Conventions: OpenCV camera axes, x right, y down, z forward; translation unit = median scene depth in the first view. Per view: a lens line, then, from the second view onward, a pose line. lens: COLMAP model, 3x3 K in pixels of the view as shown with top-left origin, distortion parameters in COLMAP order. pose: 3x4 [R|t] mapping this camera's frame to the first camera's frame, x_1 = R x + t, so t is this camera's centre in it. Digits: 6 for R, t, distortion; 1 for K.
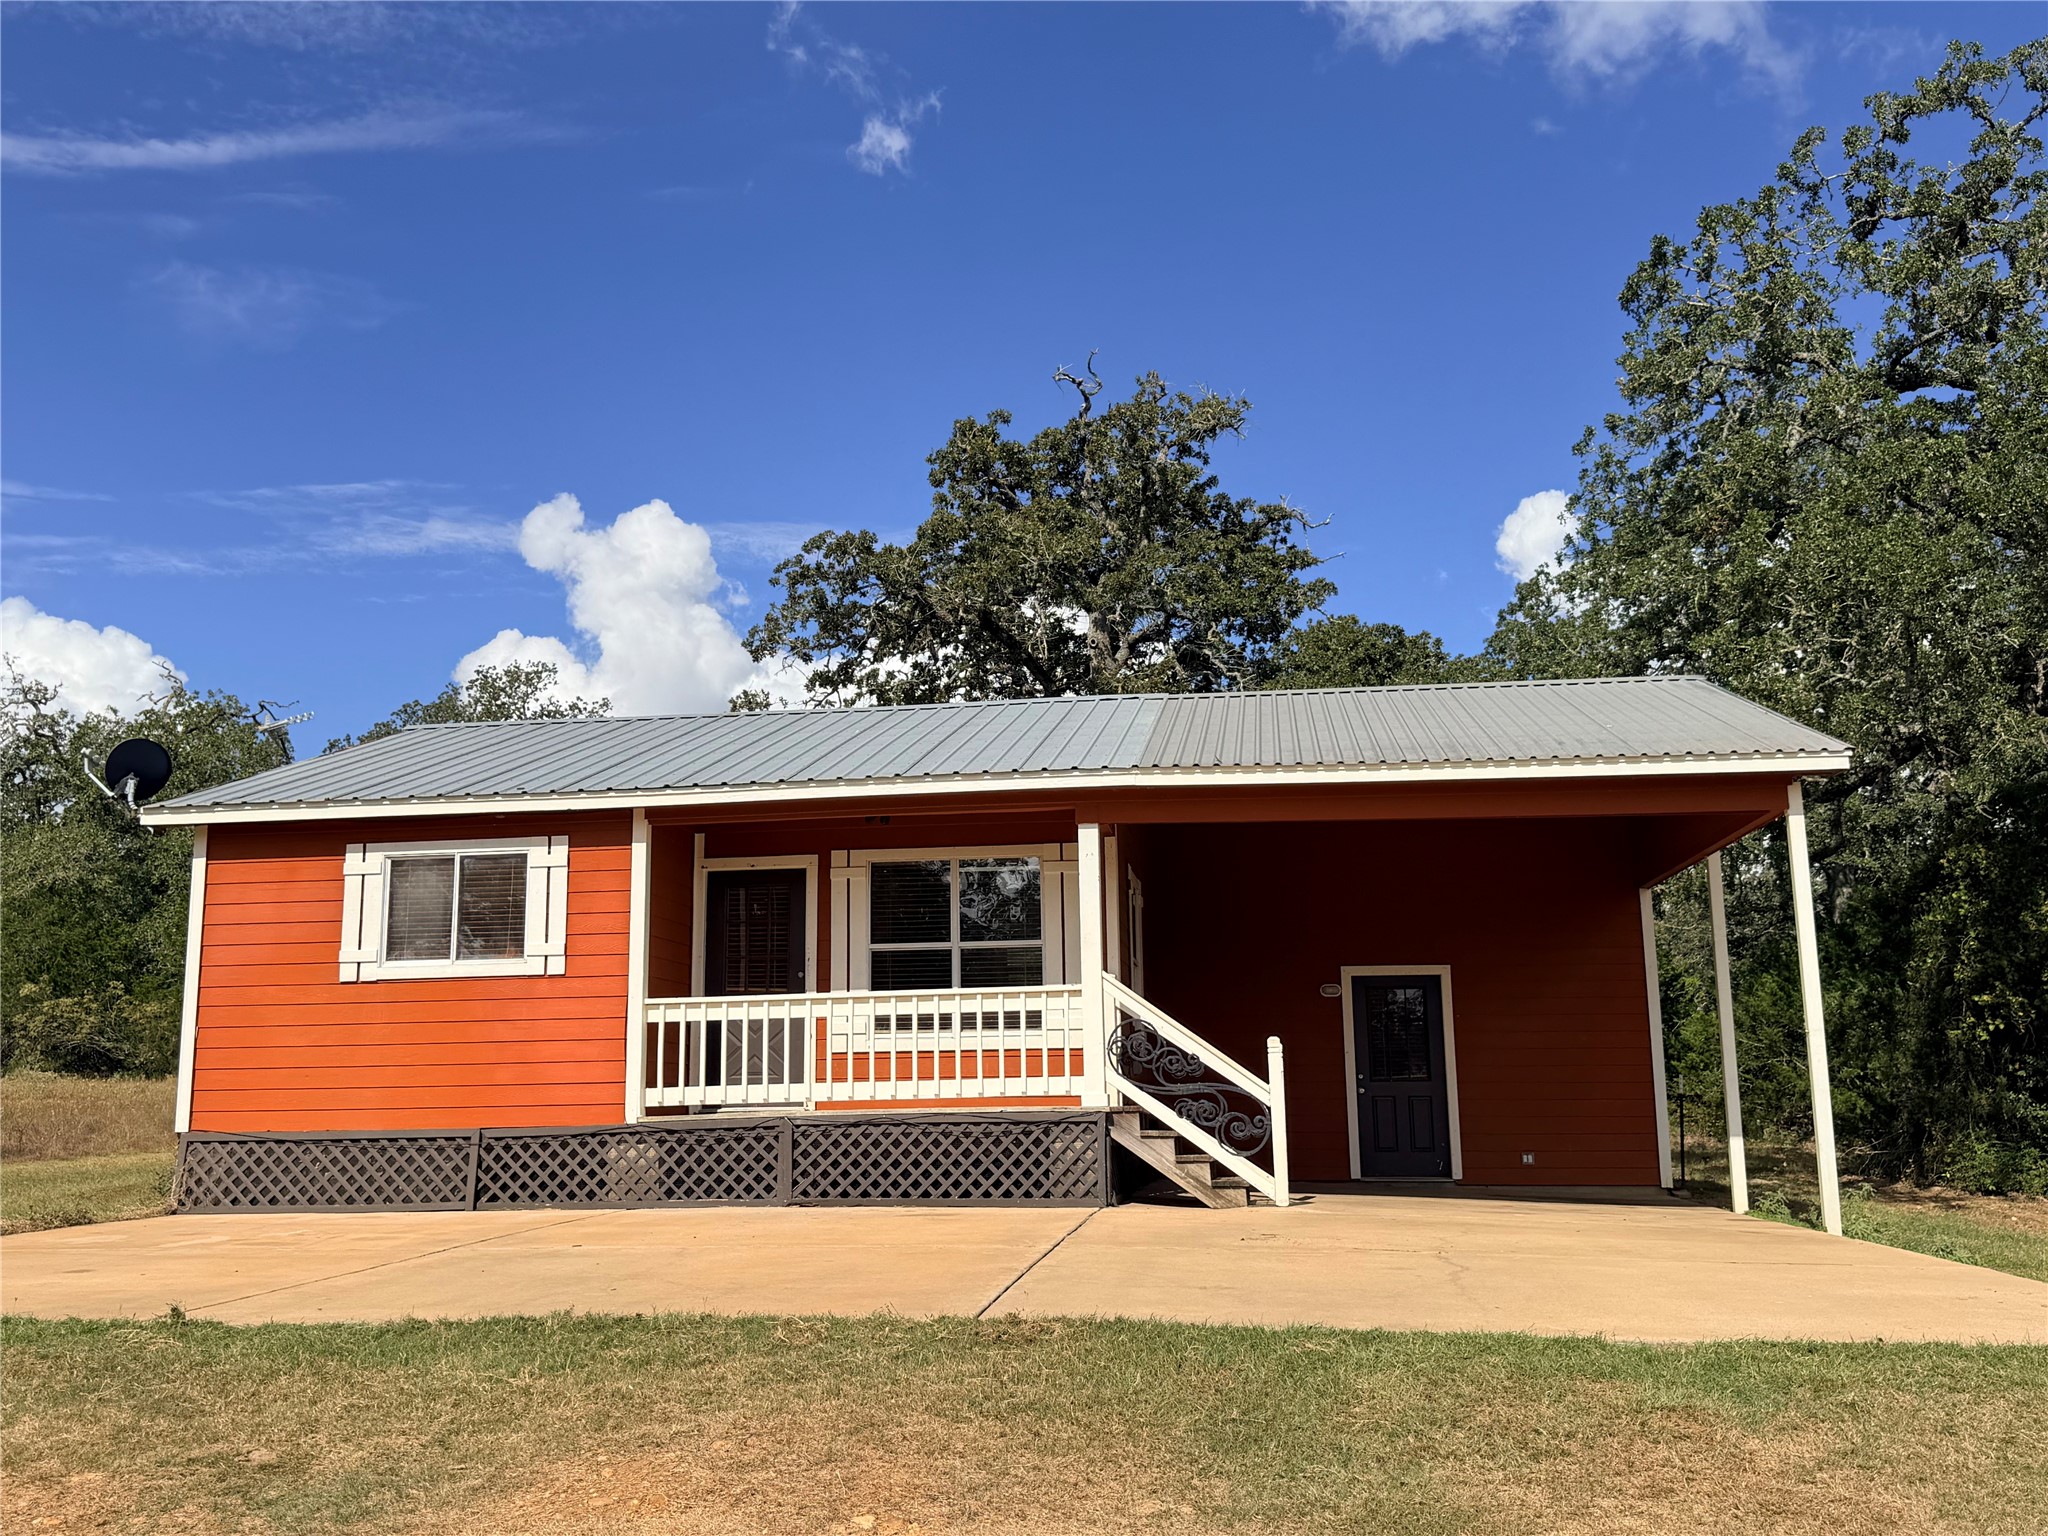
lens RADIAL K [[1920.3, 0, 925.5], [0, 1920.3, 766.4], [0, 0, 1]] dist [0.183589, -0.334376]
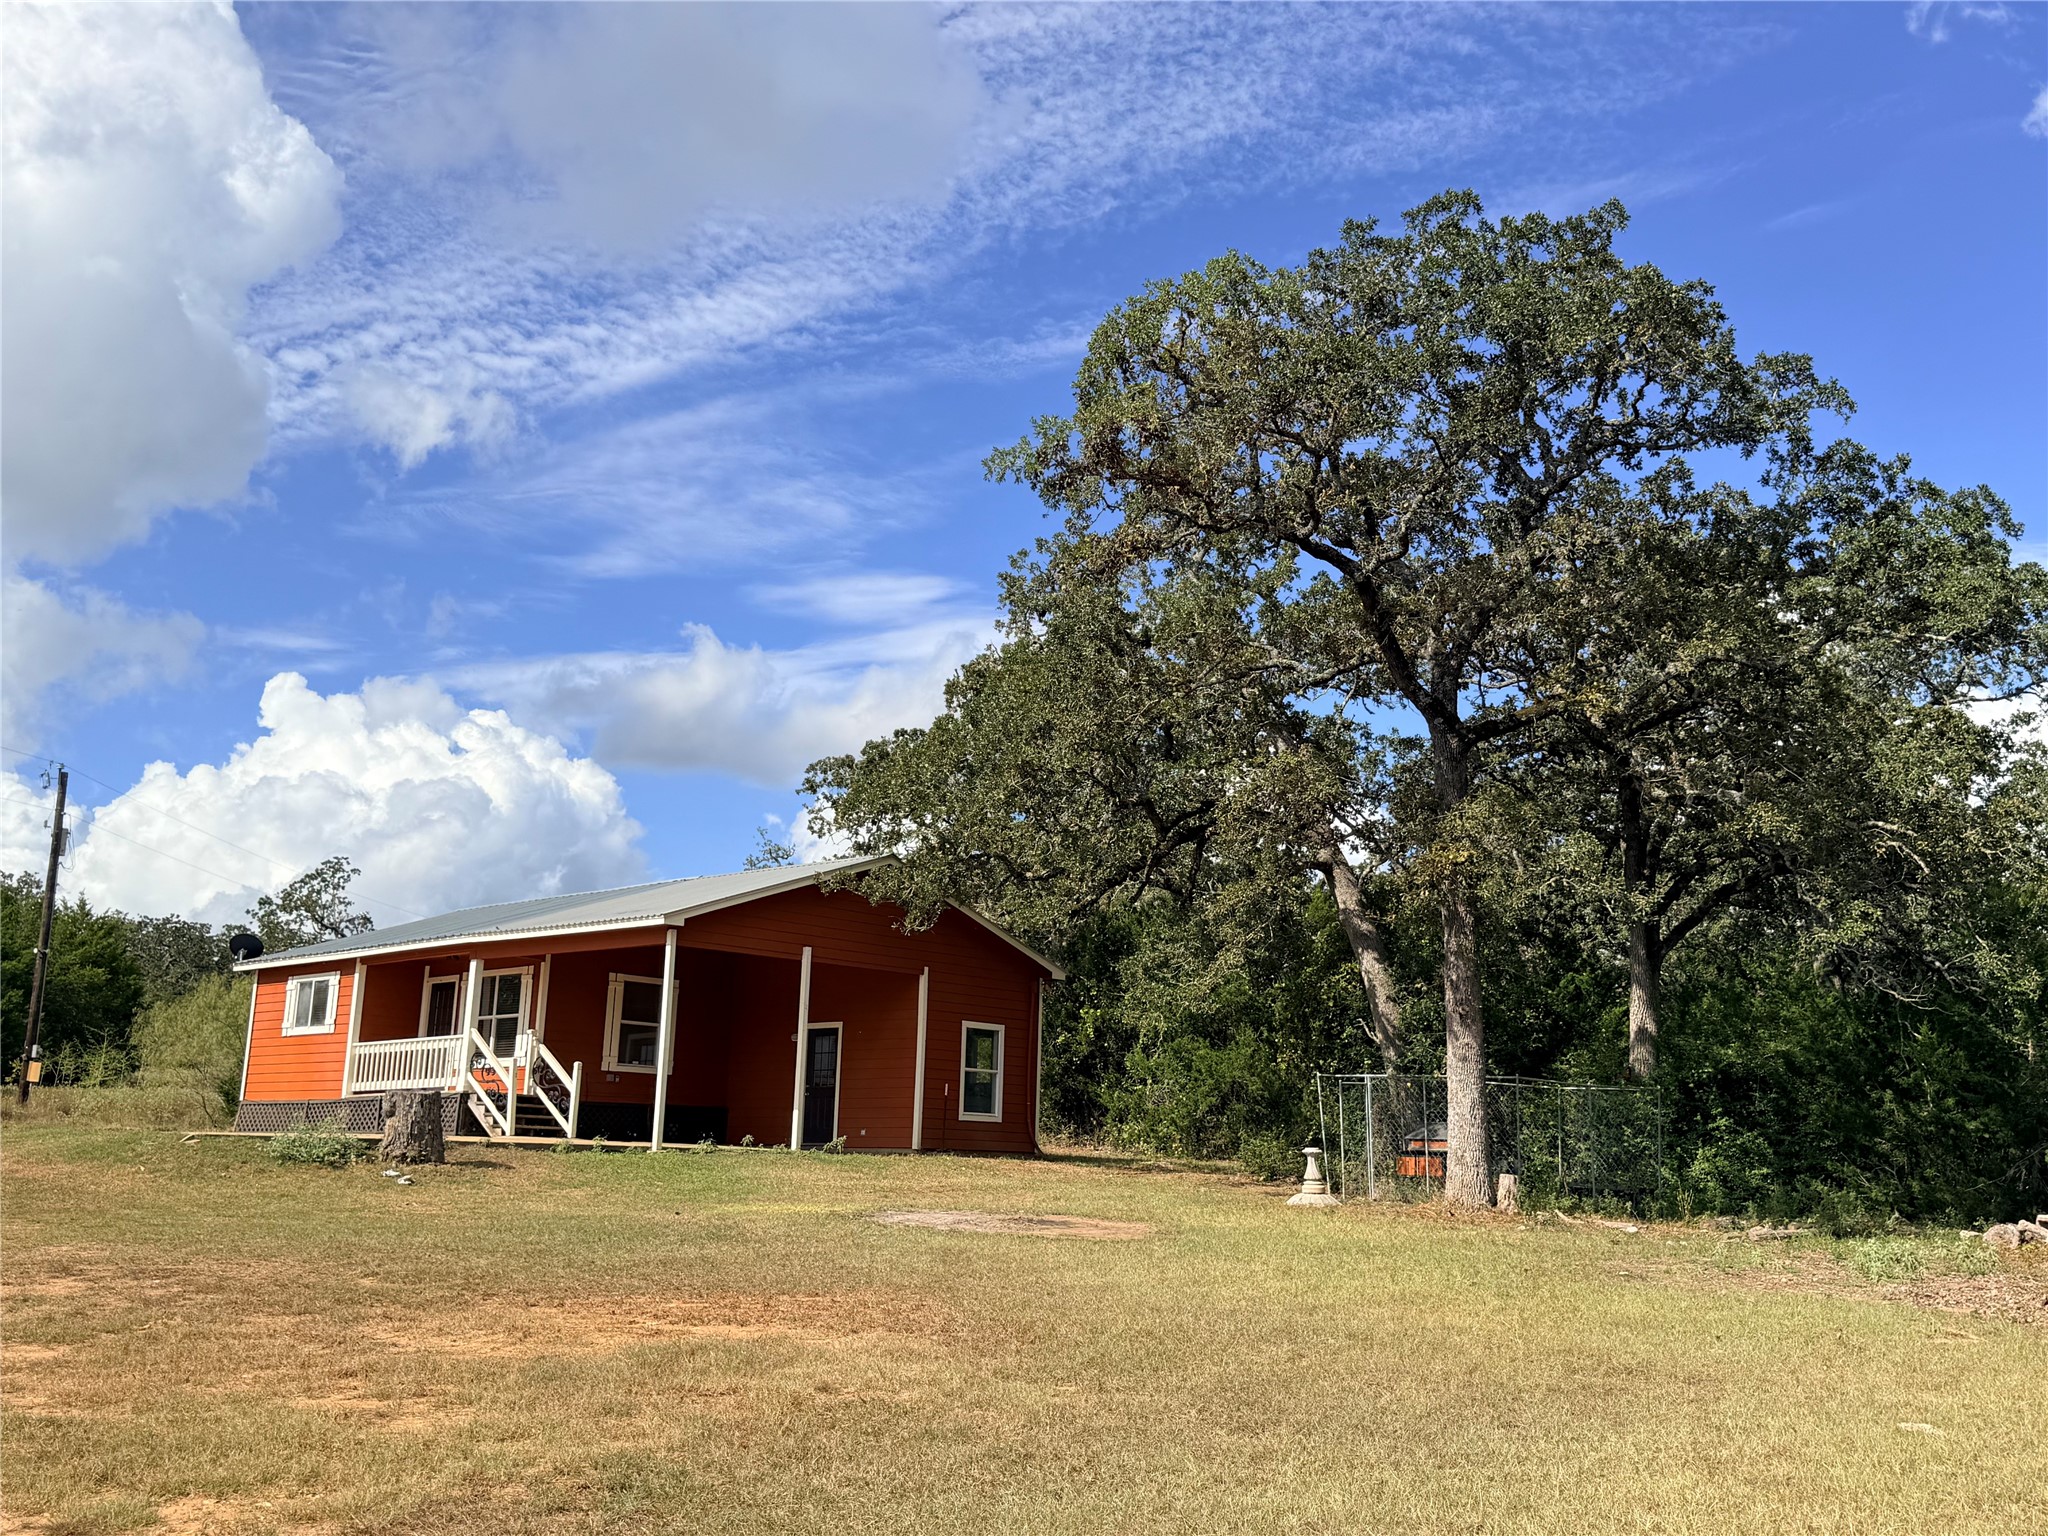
lens RADIAL K [[1920.3, 0, 925.5], [0, 1920.3, 766.4], [0, 0, 1]] dist [0.183589, -0.334376]
pose [[0.827700, -0.085035, -0.554691, 1.675846], [0.061123, 0.996233, -0.061517, -0.019297], [0.557832, 0.017013, 0.829779, -0.504572]]
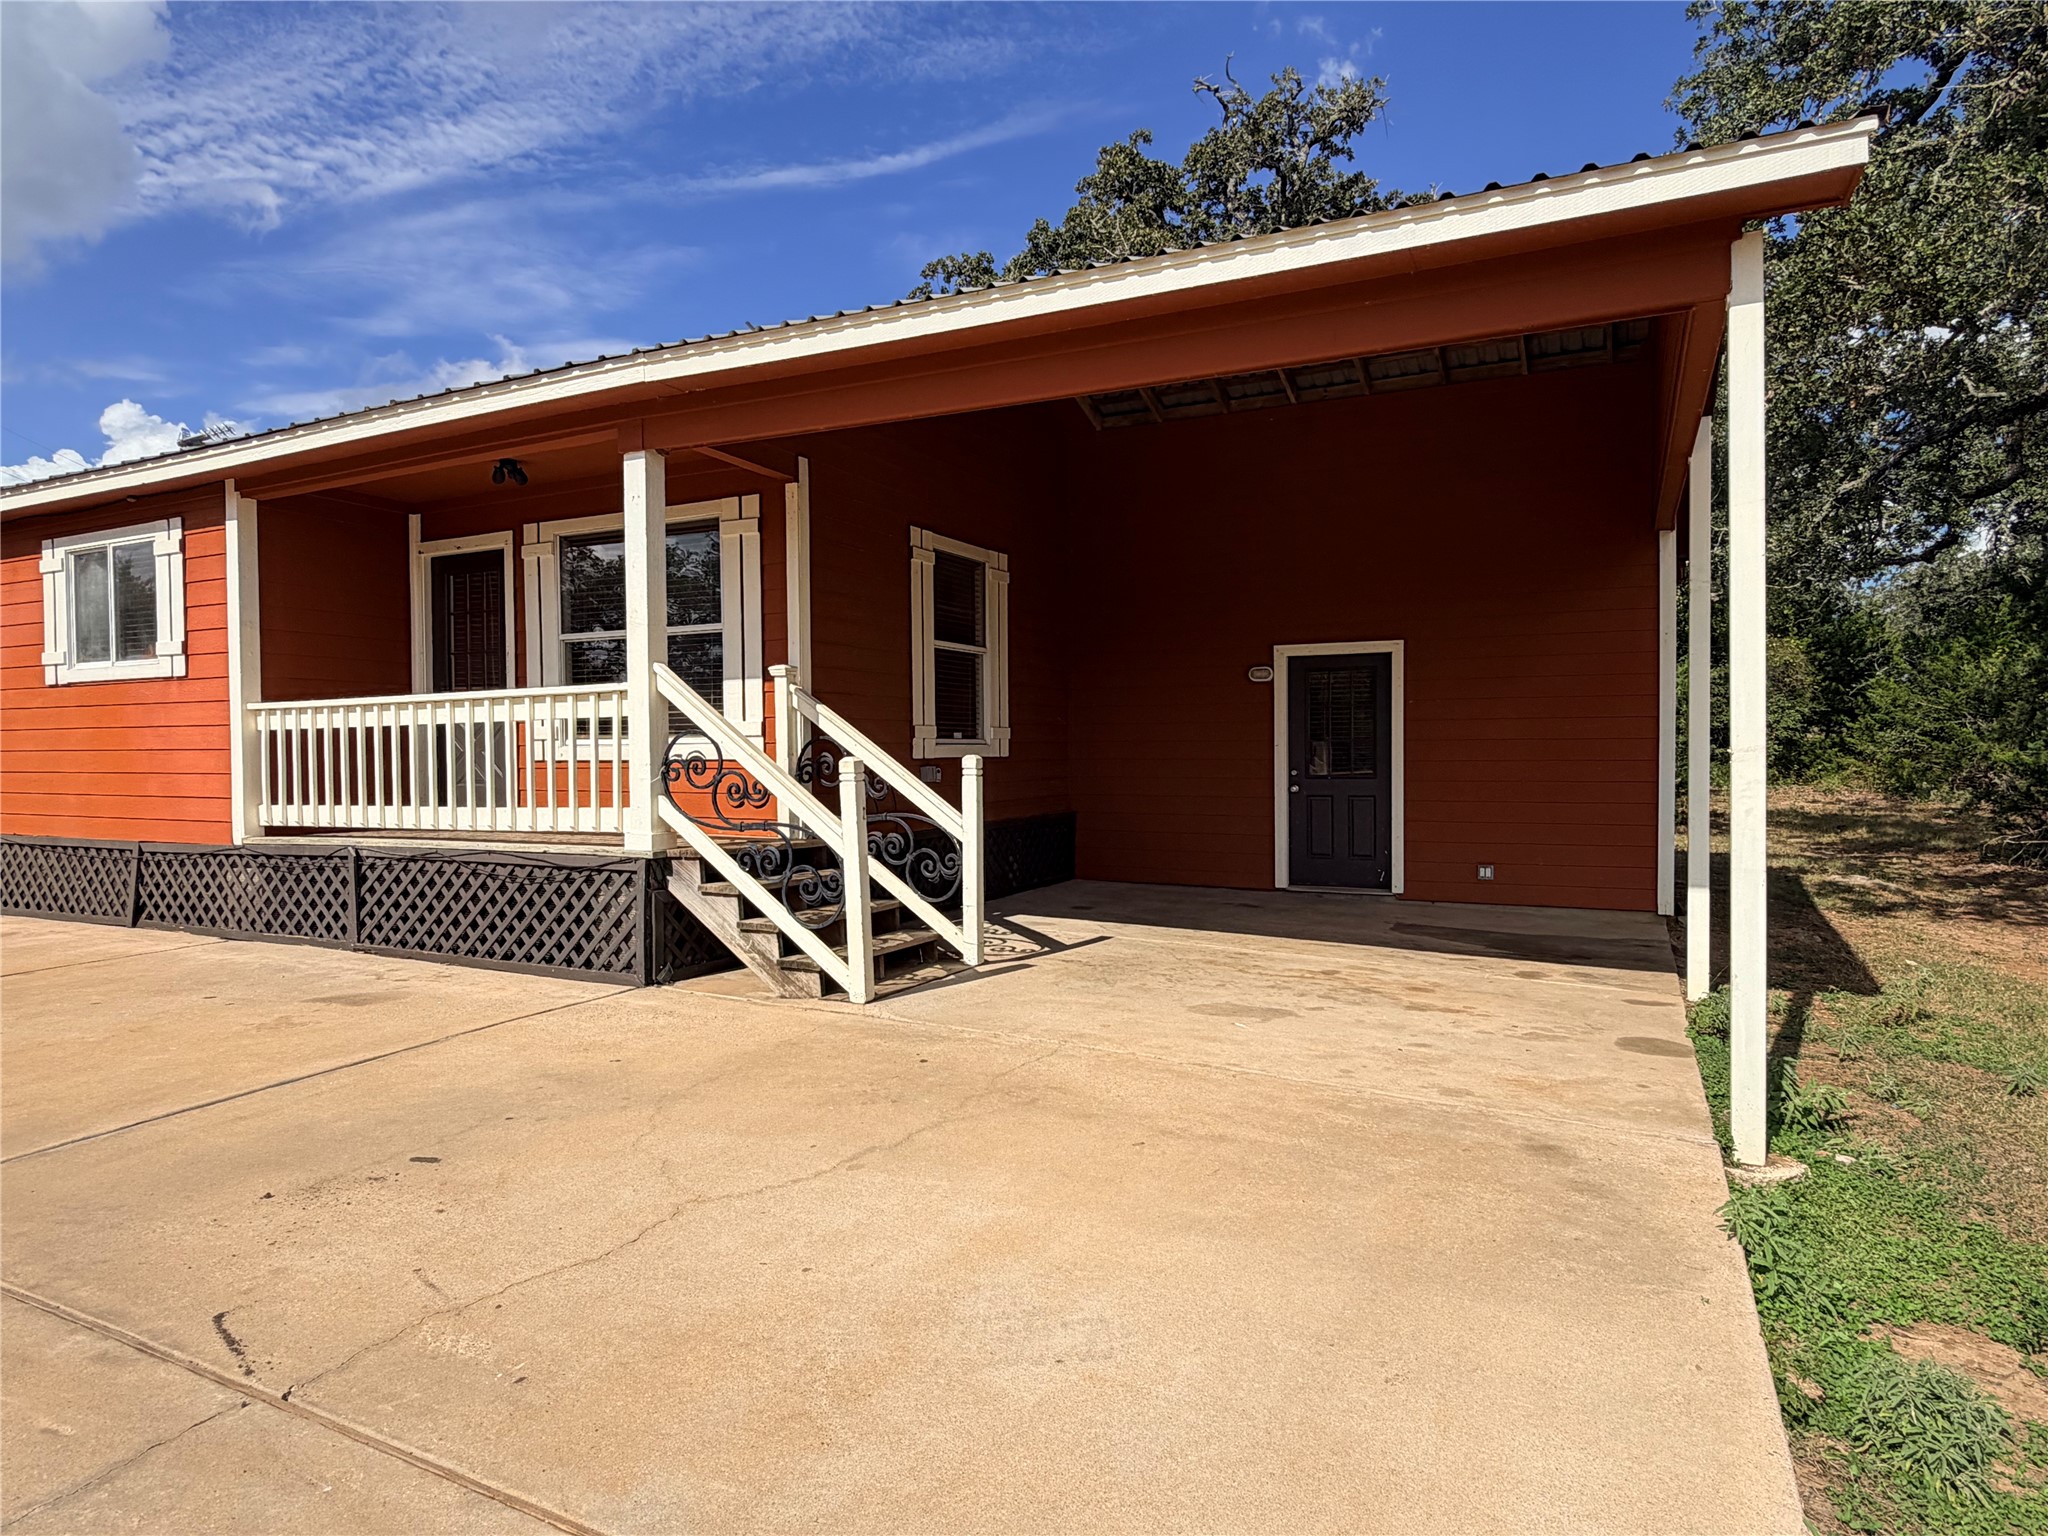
lens RADIAL K [[1191.3, 0, 983.0], [0, 1191.3, 738.1], [0, 0, 1]] dist [0.003697, 0.002541]
pose [[0.952103, -0.000808, -0.305776, 0.327036], [0.052580, 0.985533, 0.161118, 0.067486], [0.301222, -0.169479, 0.938372, 0.600676]]
